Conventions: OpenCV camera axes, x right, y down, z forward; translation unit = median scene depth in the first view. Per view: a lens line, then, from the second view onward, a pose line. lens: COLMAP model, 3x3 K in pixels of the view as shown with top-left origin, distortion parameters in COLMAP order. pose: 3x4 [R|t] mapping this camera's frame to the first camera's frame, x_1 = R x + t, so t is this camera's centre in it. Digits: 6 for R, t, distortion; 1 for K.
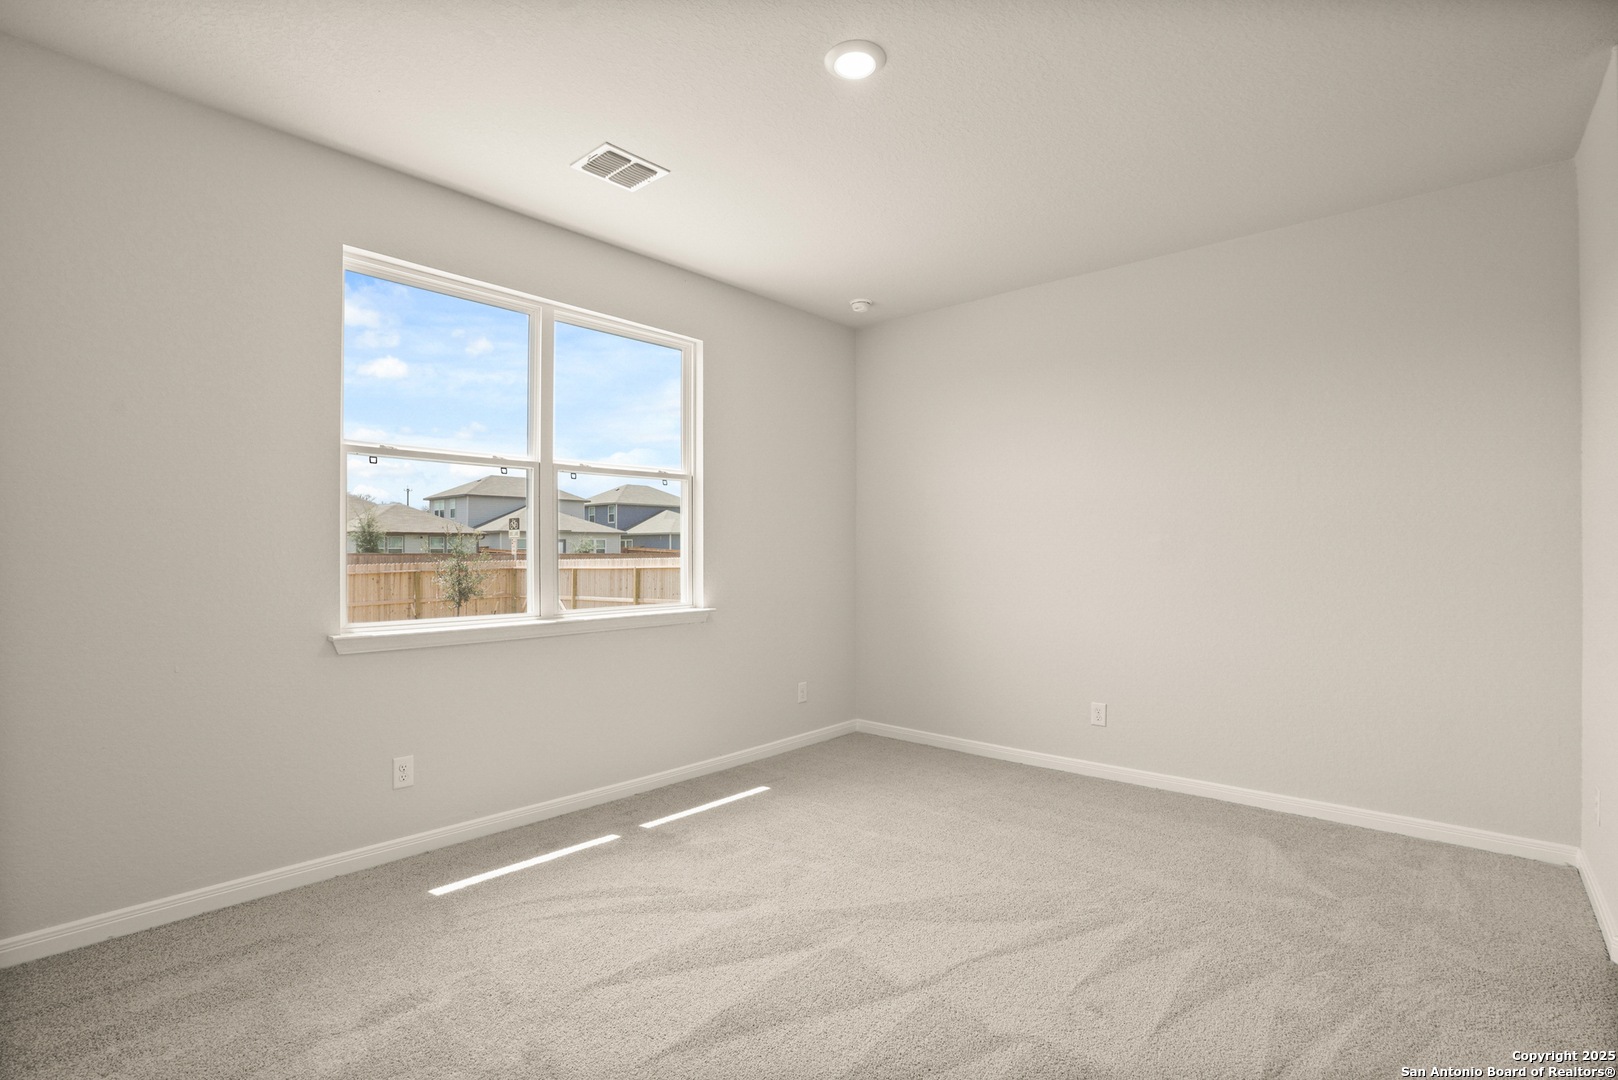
lens RADIAL K [[761.6, 0, 809.0], [0, 761.6, 540.0], [0, 0, 1]] dist [-0.016410, 0.000292]
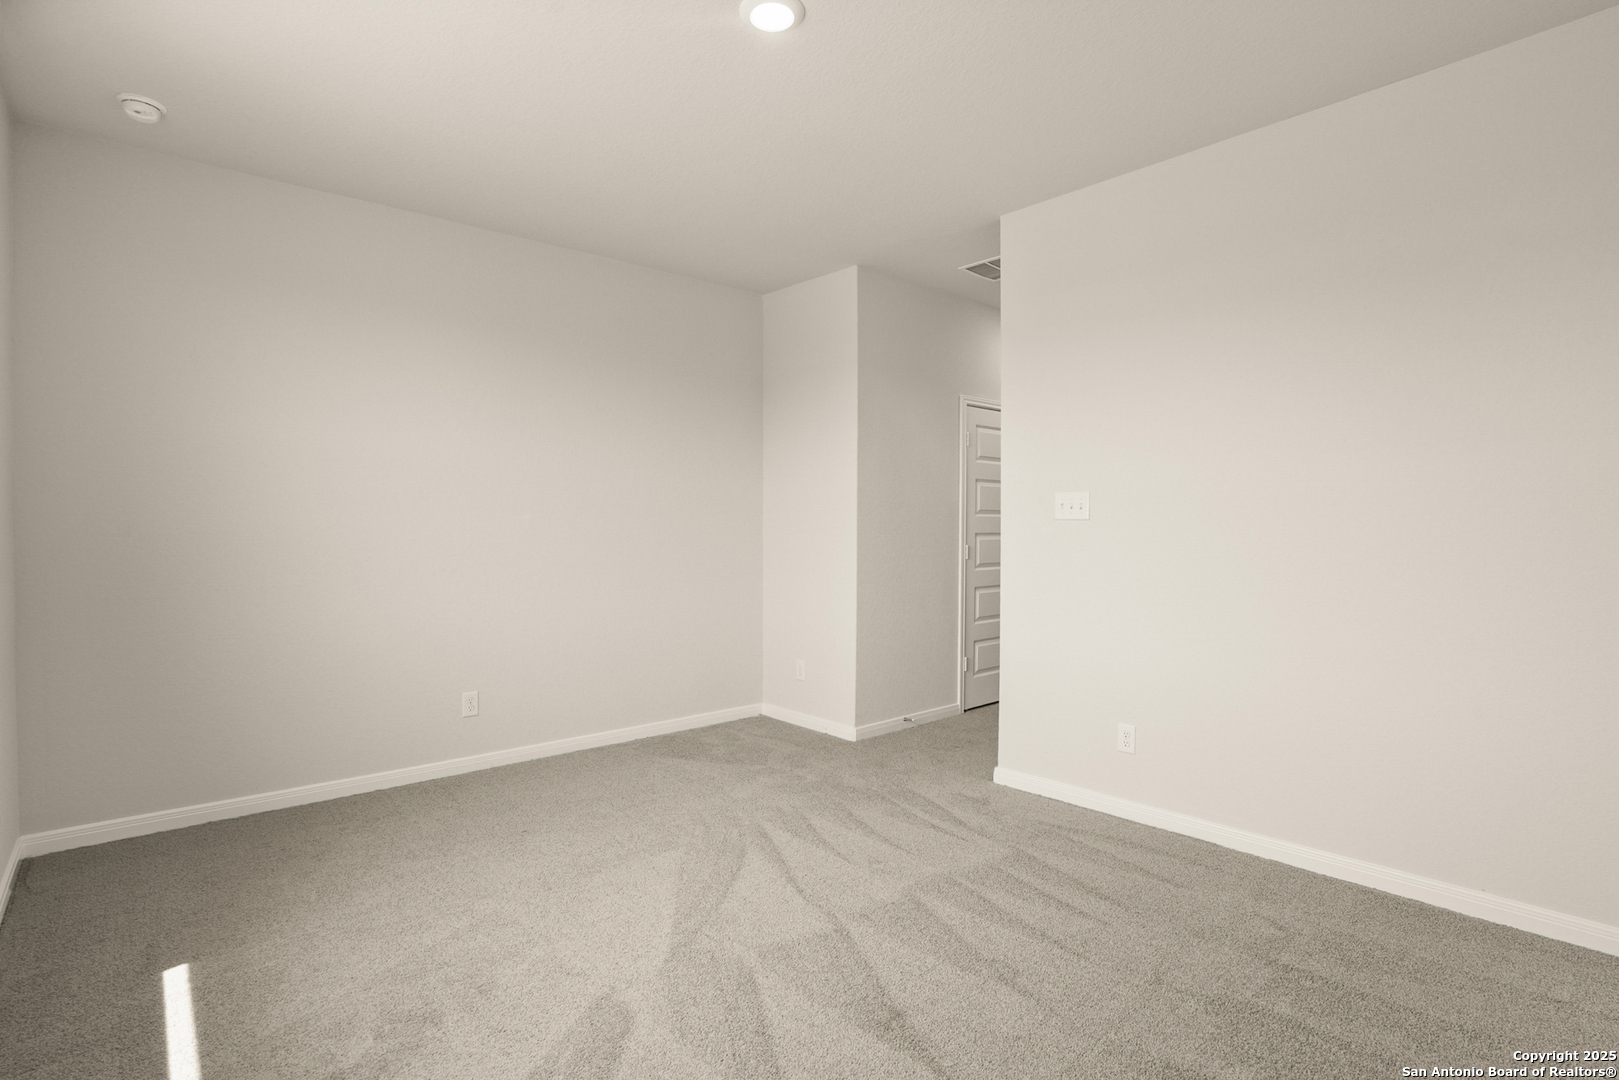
lens RADIAL K [[768.2, 0, 809.5], [0, 768.2, 540.0], [0, 0, 1]] dist [-0.001399, 0.000093]
pose [[0.133751, -0.004939, 0.991003, -0.697192], [-0.018236, 0.999806, 0.007444, 0.014318], [-0.990847, -0.019068, 0.133635, 0.636798]]
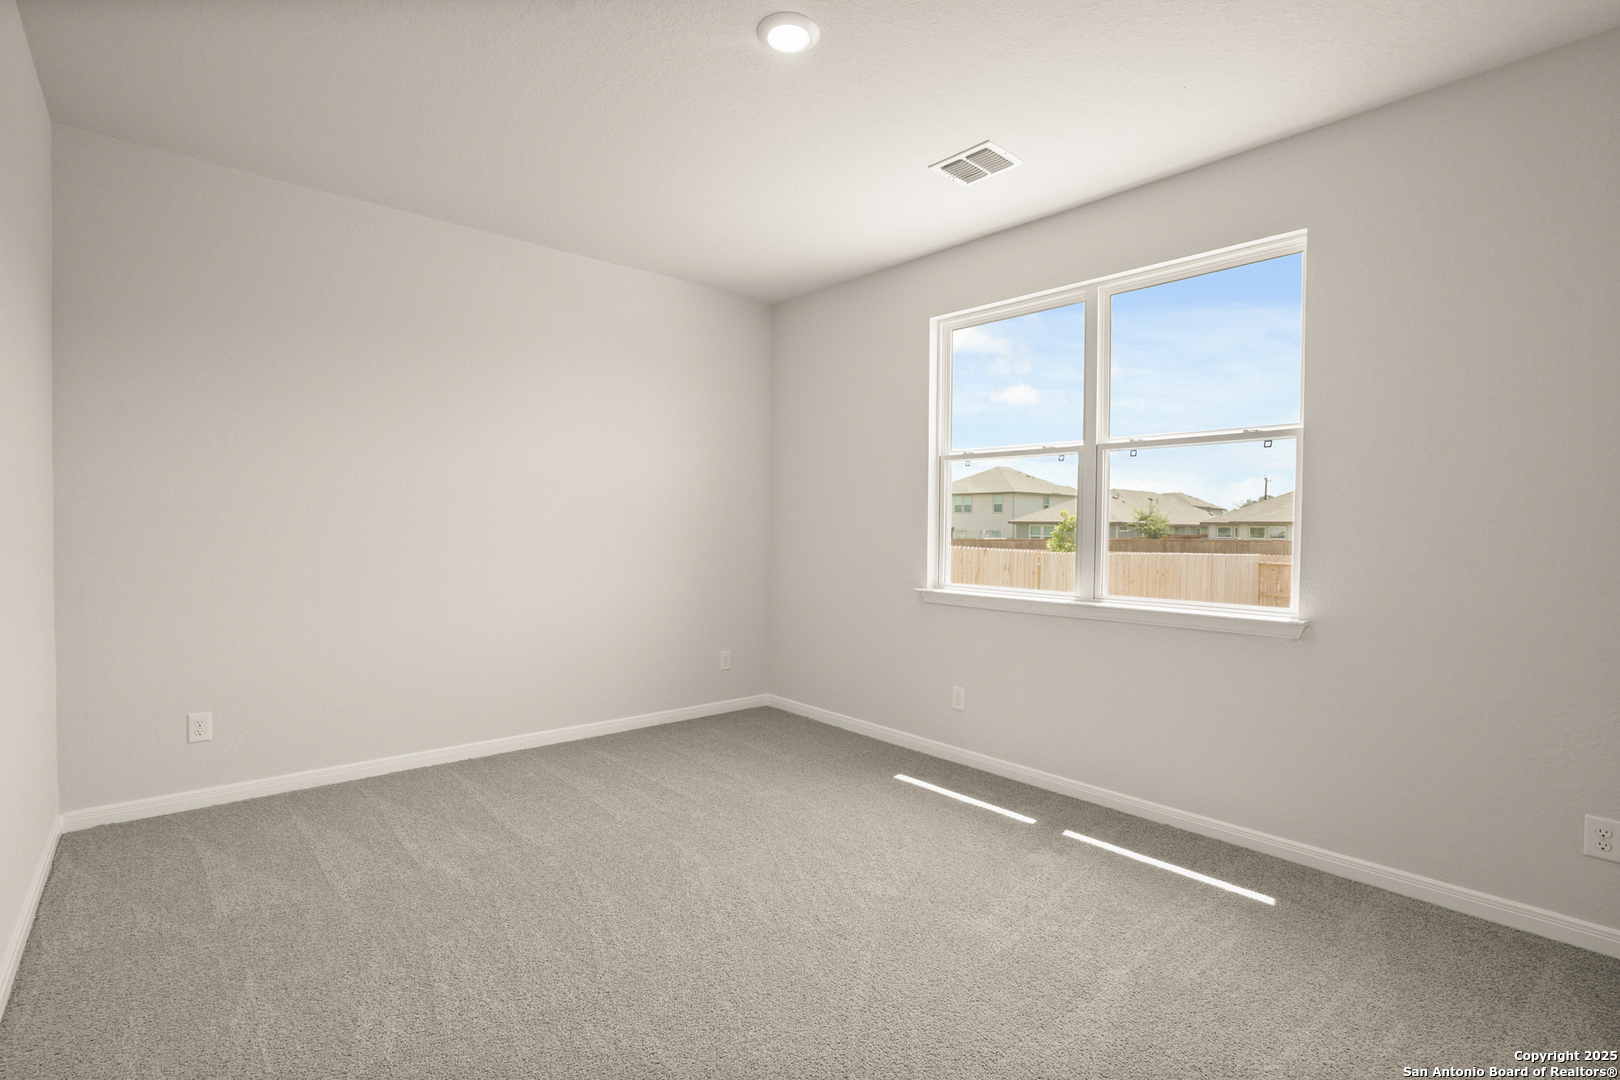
lens RADIAL K [[762.6, 0, 810.0], [0, 762.6, 540.0], [0, 0, 1]] dist [-0.016410, 0.000292]
pose [[-0.118579, 0.011506, -0.992878, 0.816928], [0.001873, 0.999934, 0.011364, 0.012322], [0.992943, -0.000512, -0.118592, 0.894839]]
